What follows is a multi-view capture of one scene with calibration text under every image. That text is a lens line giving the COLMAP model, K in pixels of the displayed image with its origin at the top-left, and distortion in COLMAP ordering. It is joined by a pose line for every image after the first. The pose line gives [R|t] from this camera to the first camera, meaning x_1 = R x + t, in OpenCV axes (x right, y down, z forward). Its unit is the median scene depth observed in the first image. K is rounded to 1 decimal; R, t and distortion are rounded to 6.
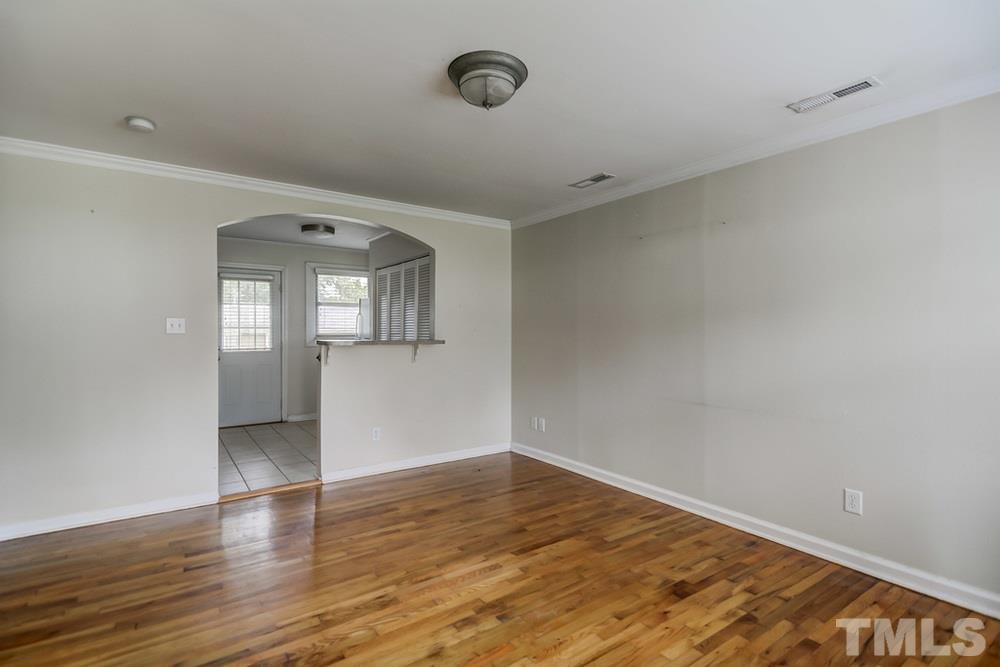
lens RADIAL K [[482.7, 0, 494.1], [0, 482.7, 337.1], [0, 0, 1]] dist [0.013586, -0.000579]
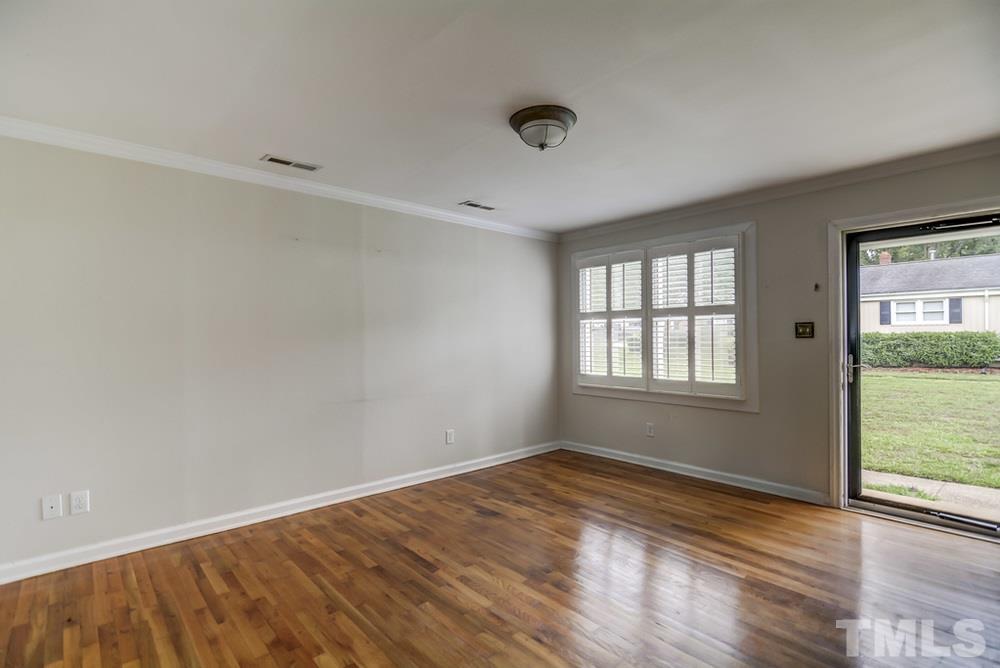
lens RADIAL K [[482.7, 0, 494.1], [0, 482.7, 337.6], [0, 0, 1]] dist [0.013586, -0.000579]
pose [[-0.117967, 0.002553, 0.993014, -0.875137], [0.020490, 0.999790, -0.000137, -0.006787], [-0.992806, 0.020330, -0.117995, 0.941290]]
